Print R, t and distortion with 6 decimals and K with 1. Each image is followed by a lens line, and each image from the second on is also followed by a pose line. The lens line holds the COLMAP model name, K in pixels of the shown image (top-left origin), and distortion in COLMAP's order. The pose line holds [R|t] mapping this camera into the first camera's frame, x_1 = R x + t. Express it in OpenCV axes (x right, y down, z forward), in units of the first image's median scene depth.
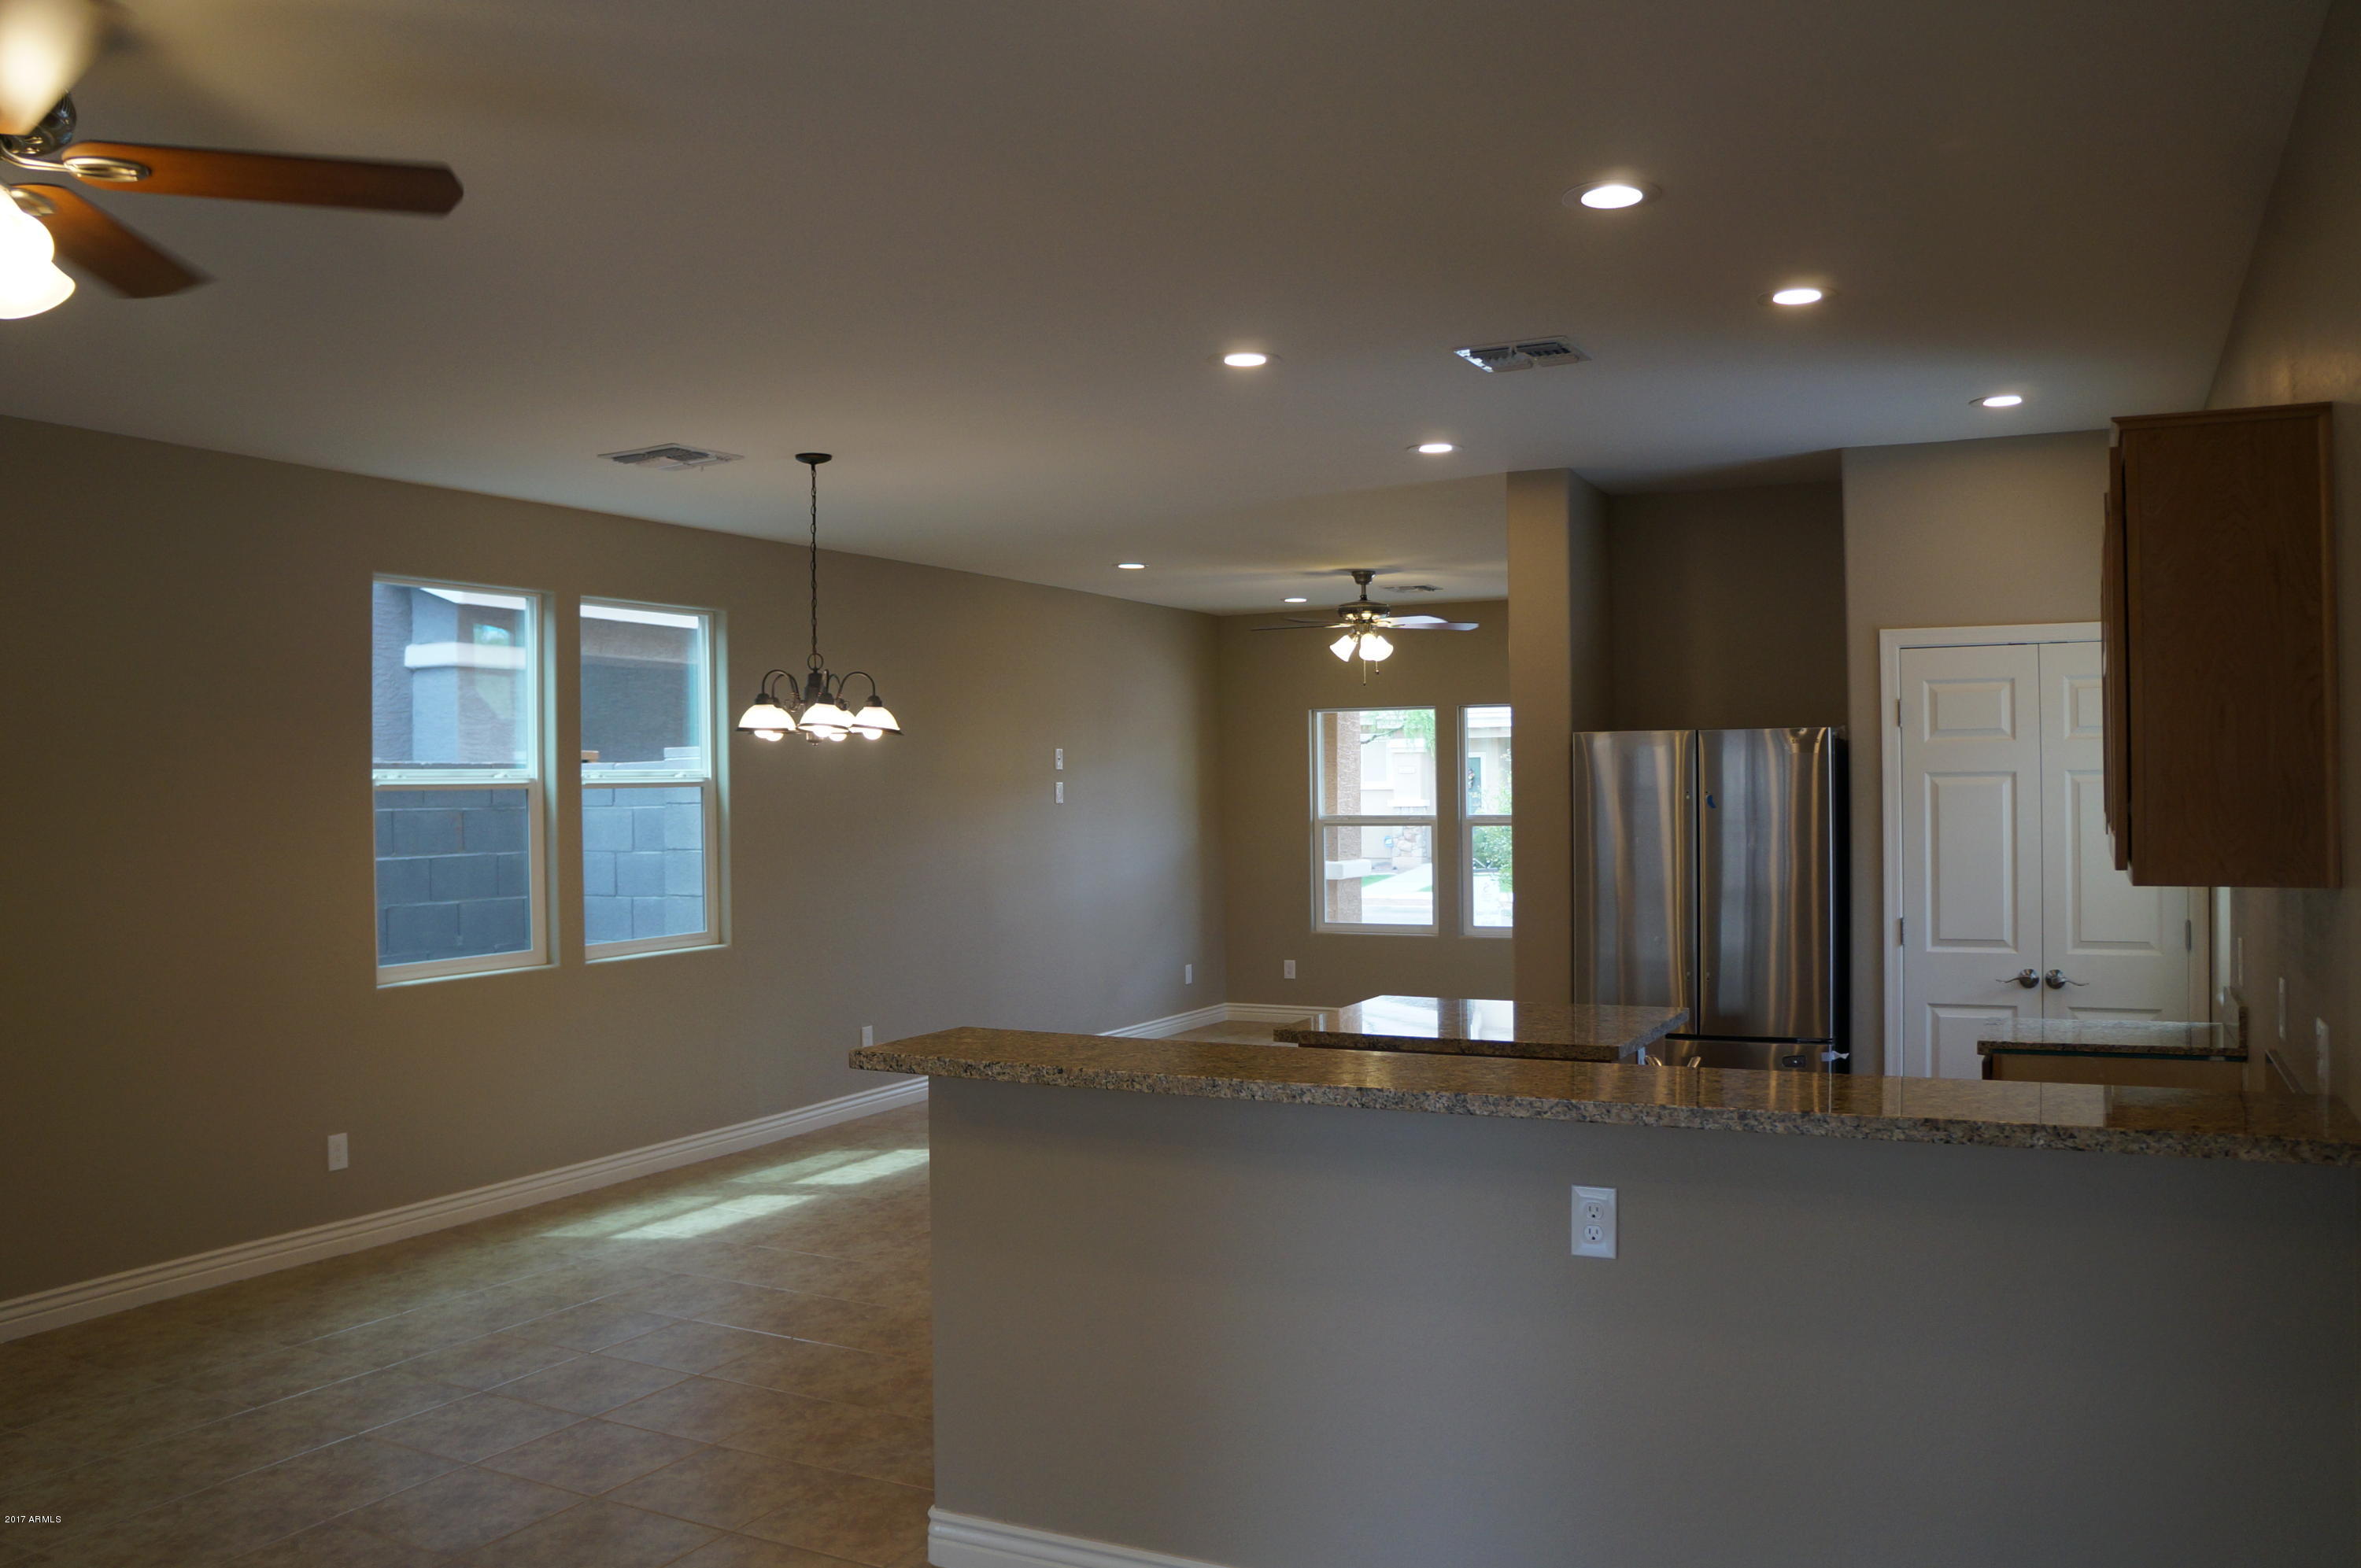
lens RADIAL K [[1857.3, 0, 1165.6], [0, 1857.3, 766.4], [0, 0, 1]] dist [-0.171181, 0.114055]
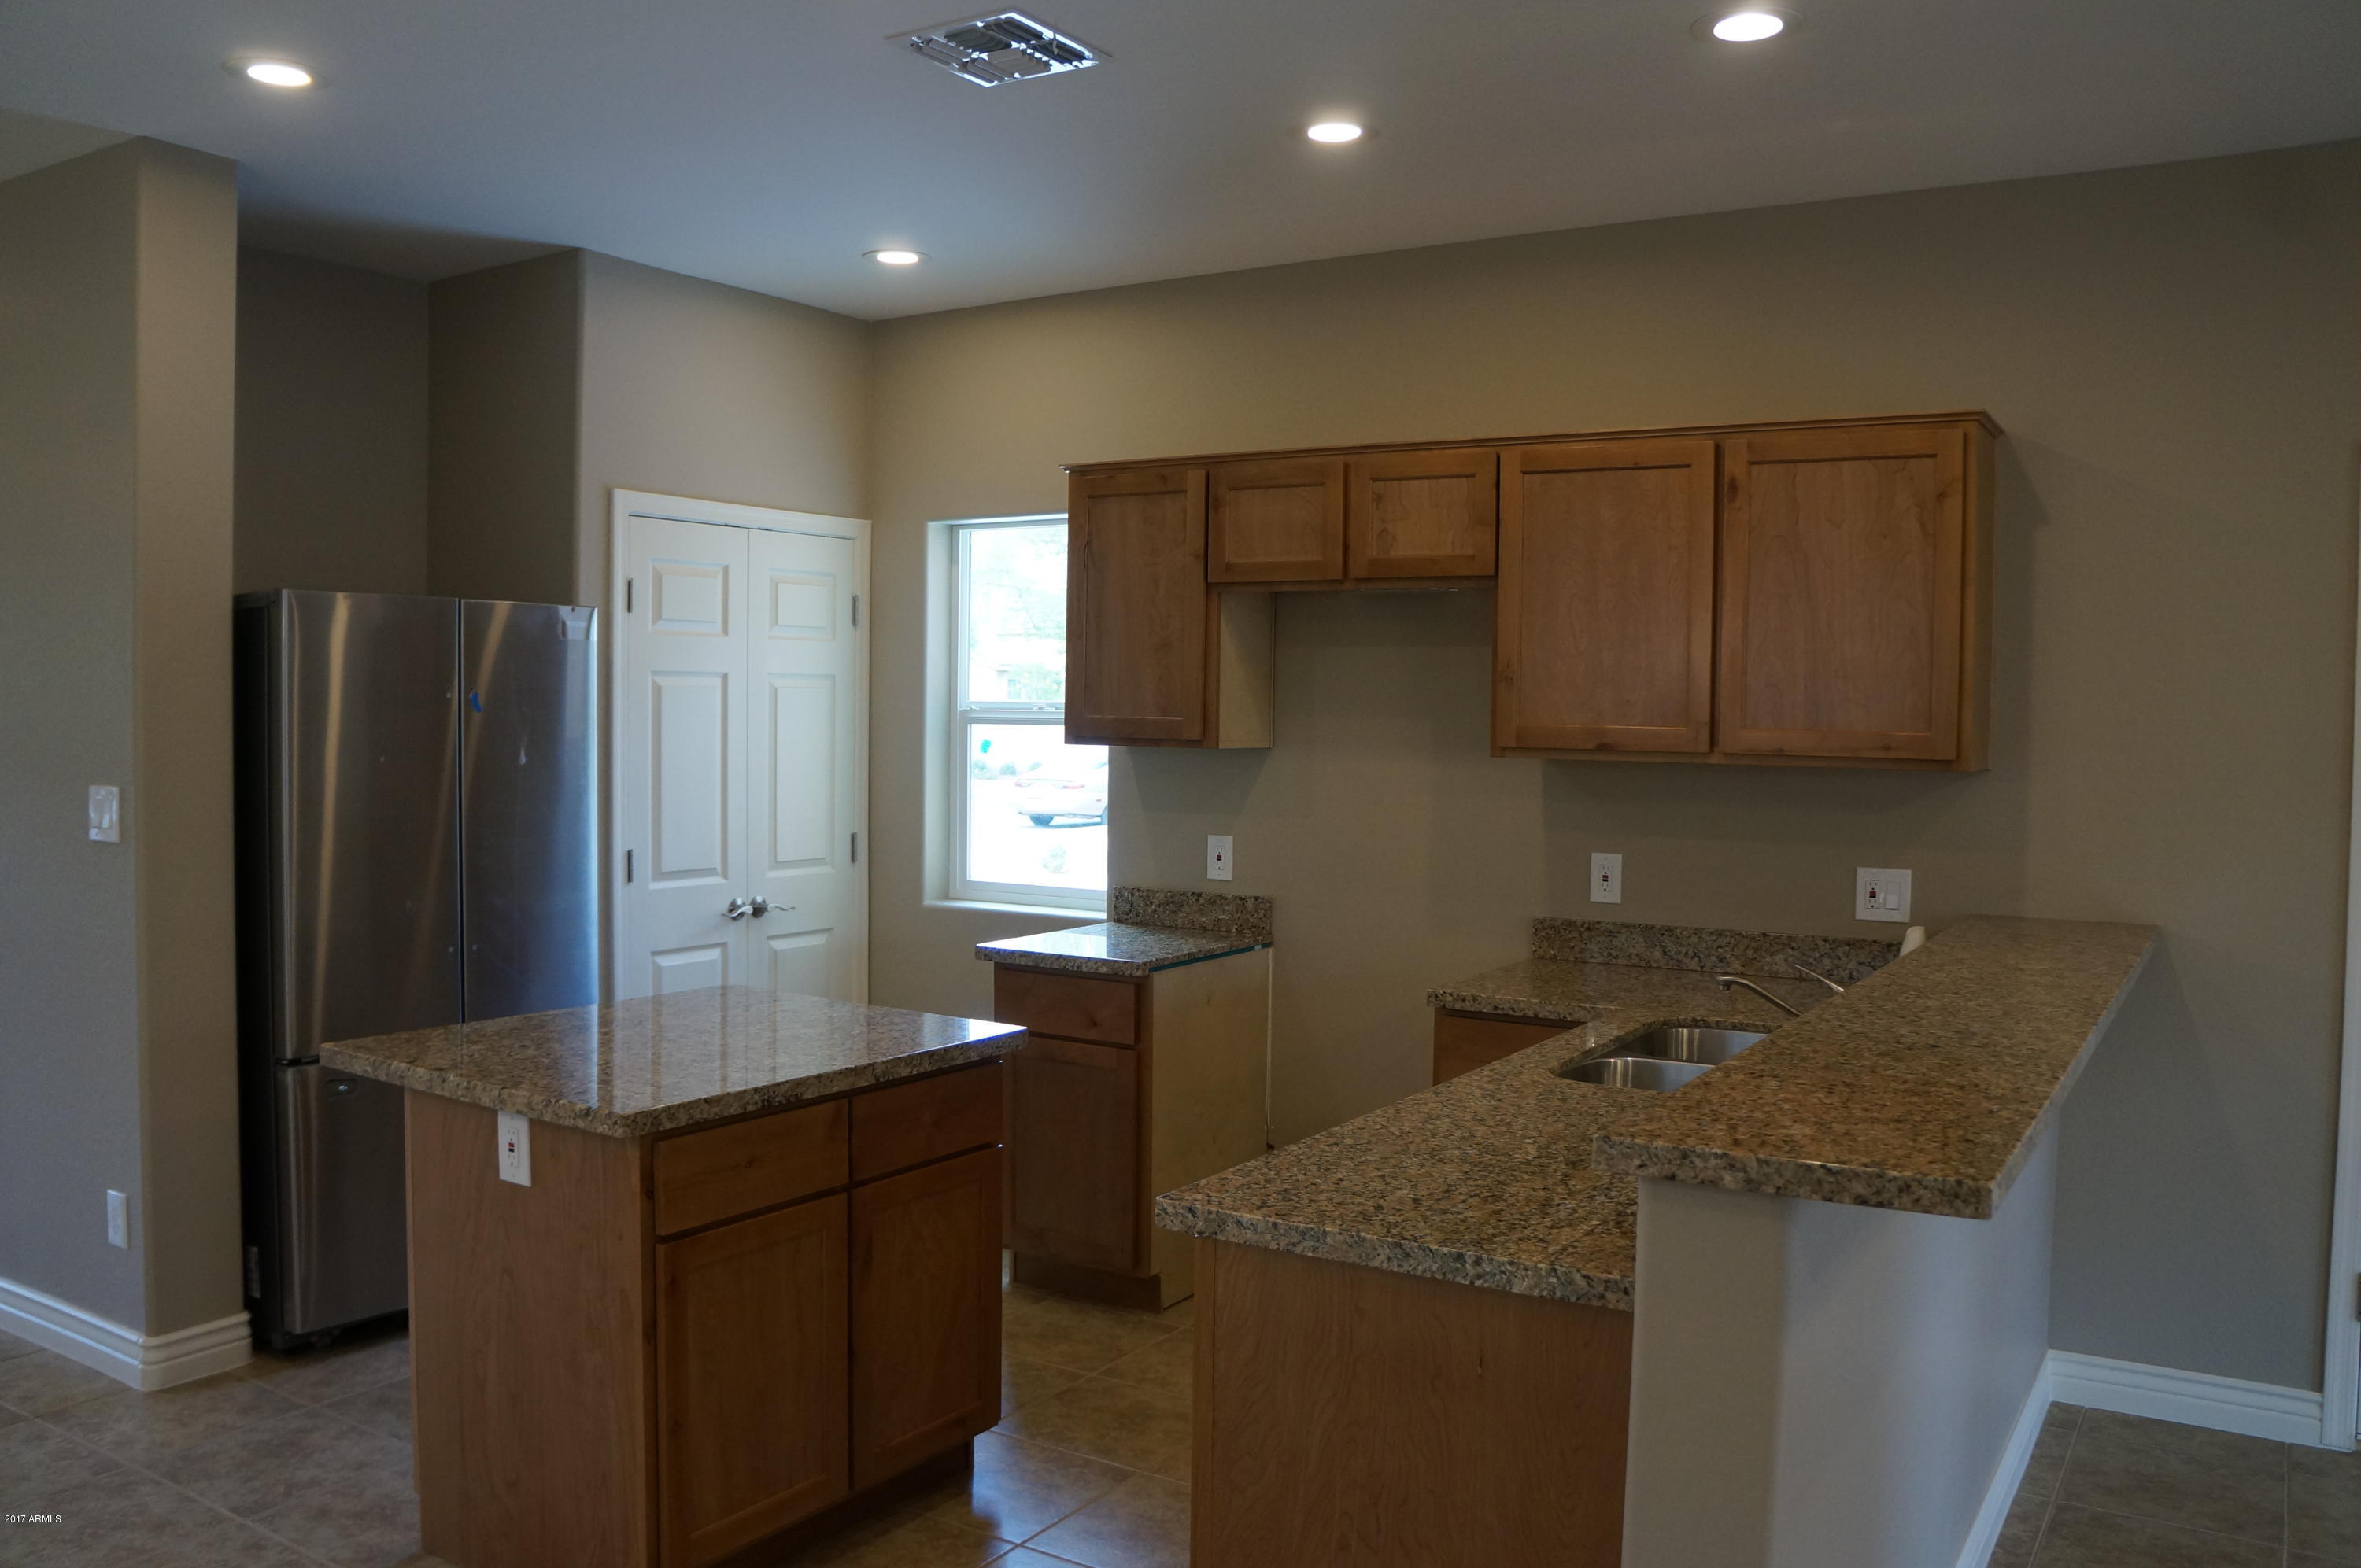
lens RADIAL K [[1857.3, 0, 1177.8], [0, 1857.3, 773.8], [0, 0, 1]] dist [-0.171181, 0.114055]
pose [[0.086814, -0.025133, 0.995907, -0.380748], [-0.026463, 0.999271, 0.027525, 0.020634], [-0.995873, -0.028744, 0.086086, 0.680019]]
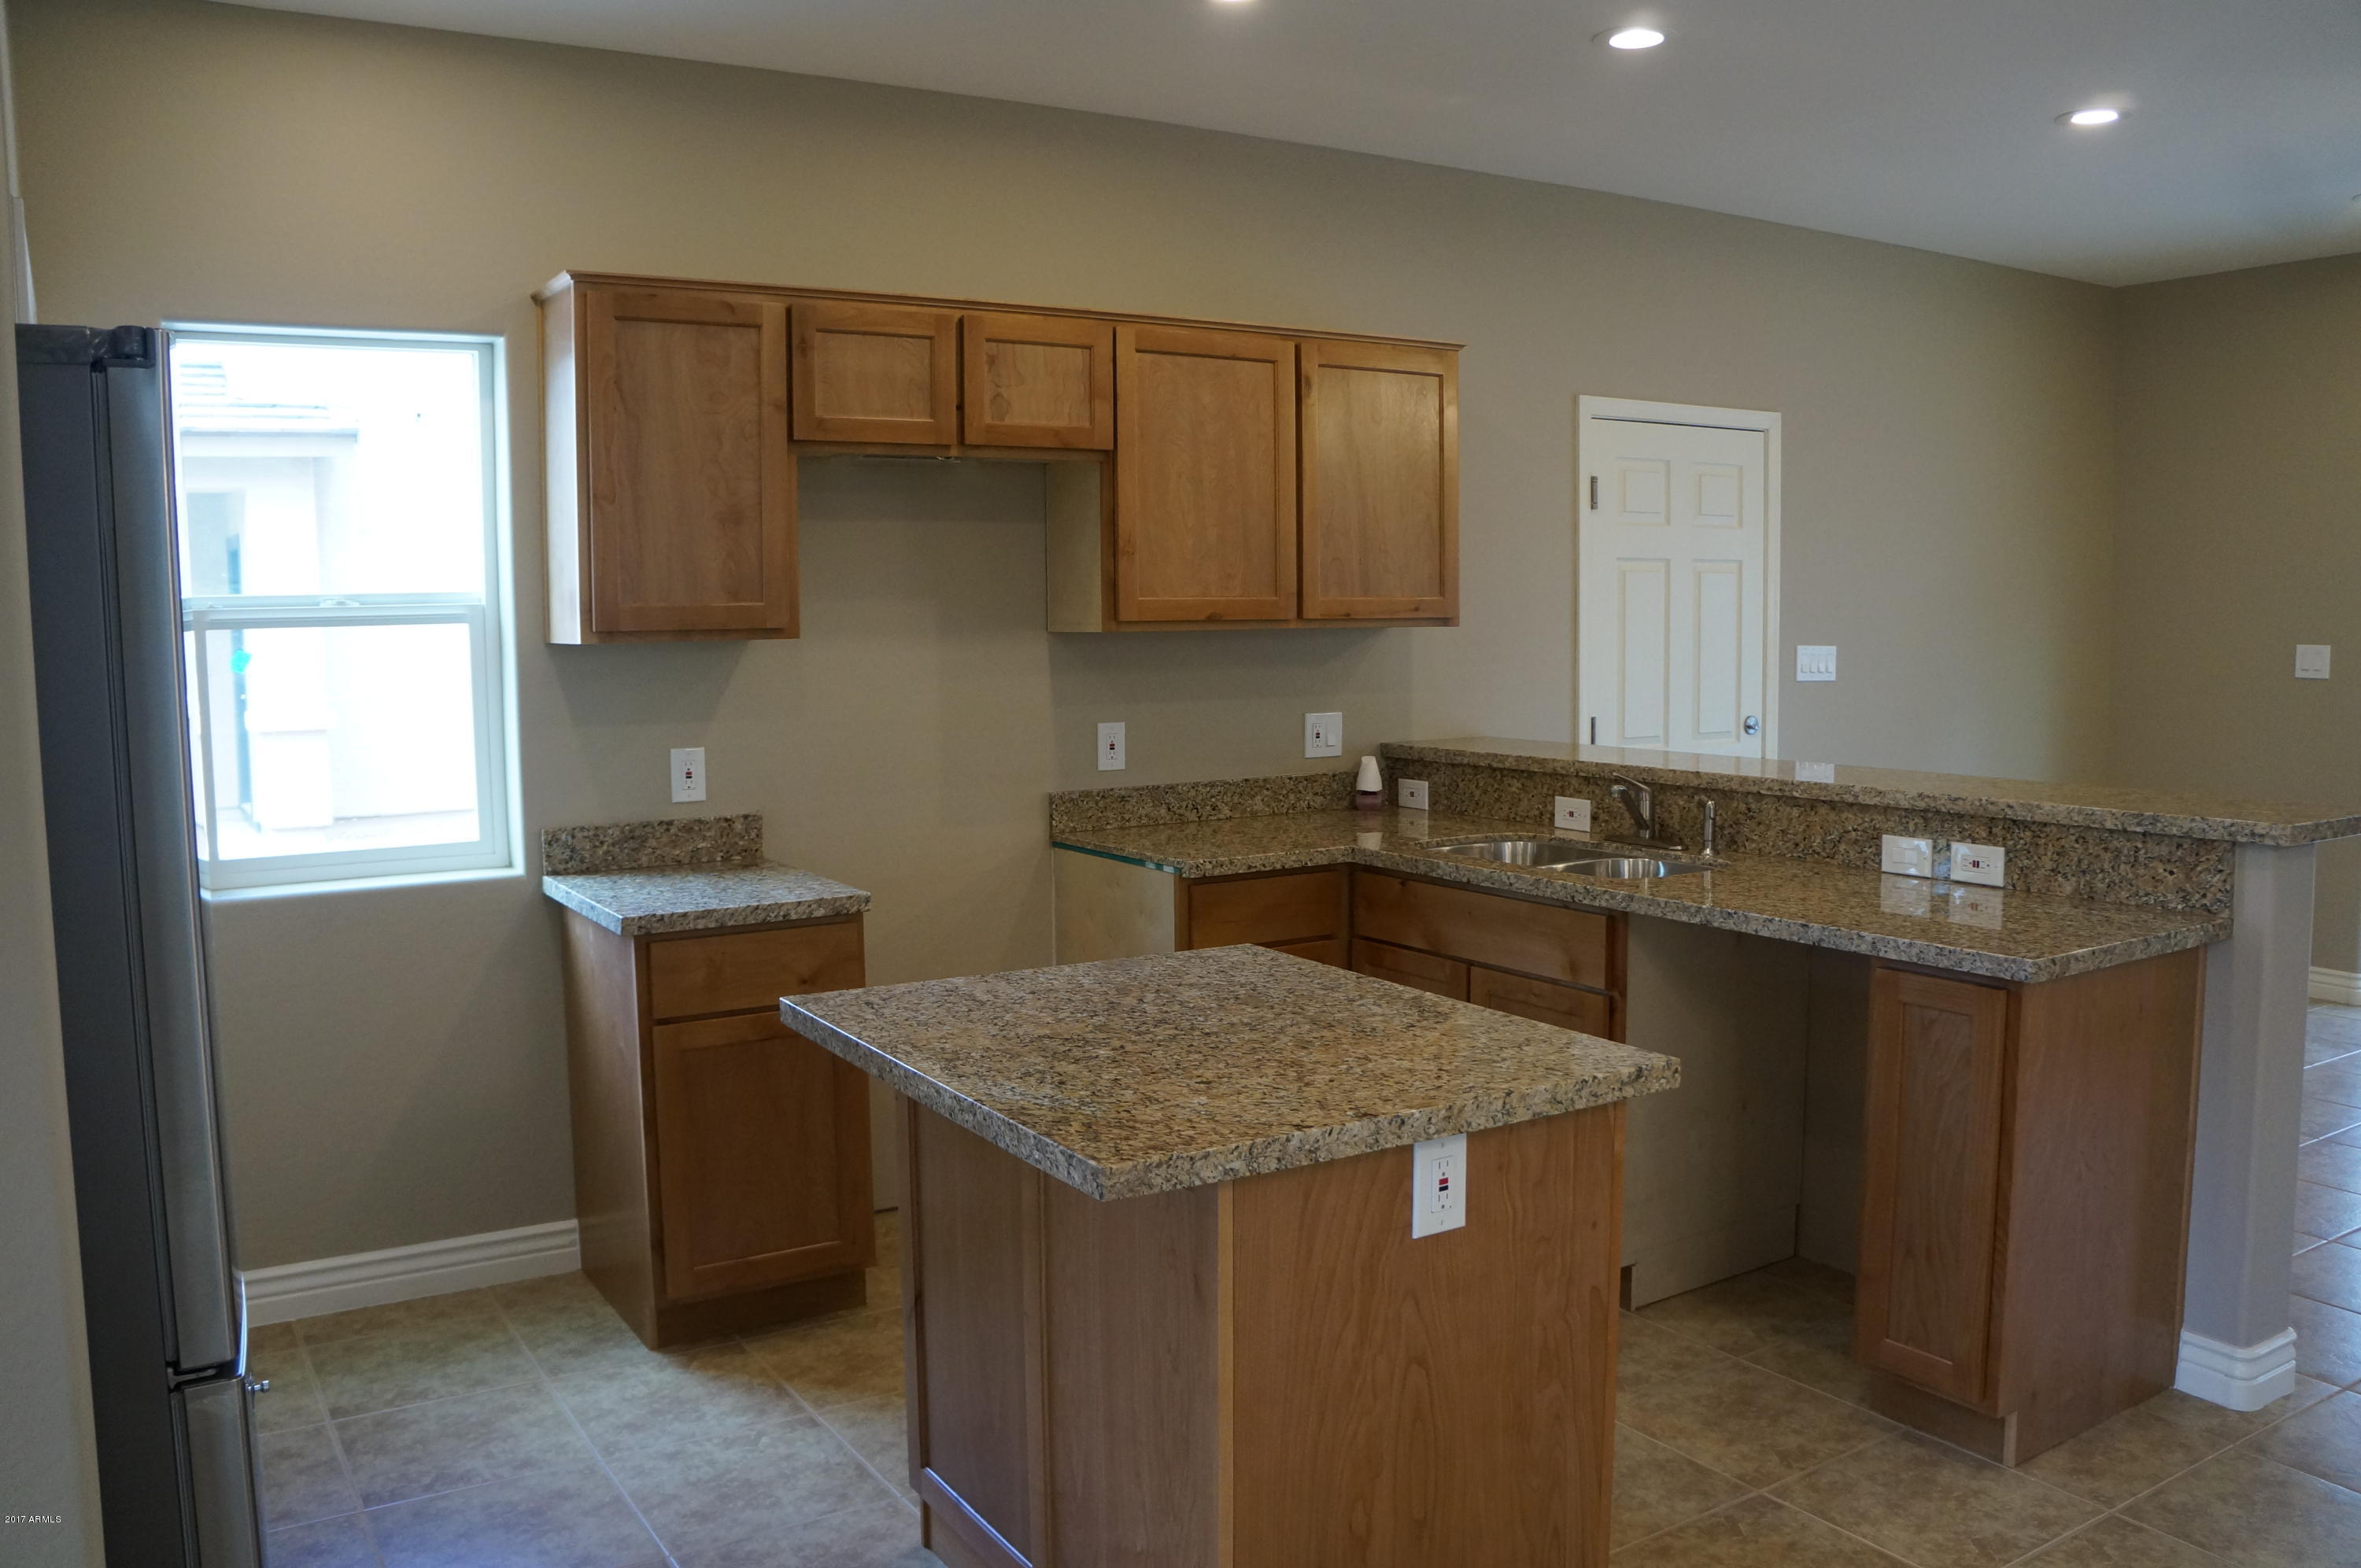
lens RADIAL K [[1857.3, 0, 1177.4], [0, 1857.3, 774.2], [0, 0, 1]] dist [-0.171181, 0.114055]
pose [[-0.862454, -0.026213, 0.505457, -0.051057], [0.013416, 0.997123, 0.074602, 0.032086], [-0.505958, 0.071122, -0.859621, 1.222087]]
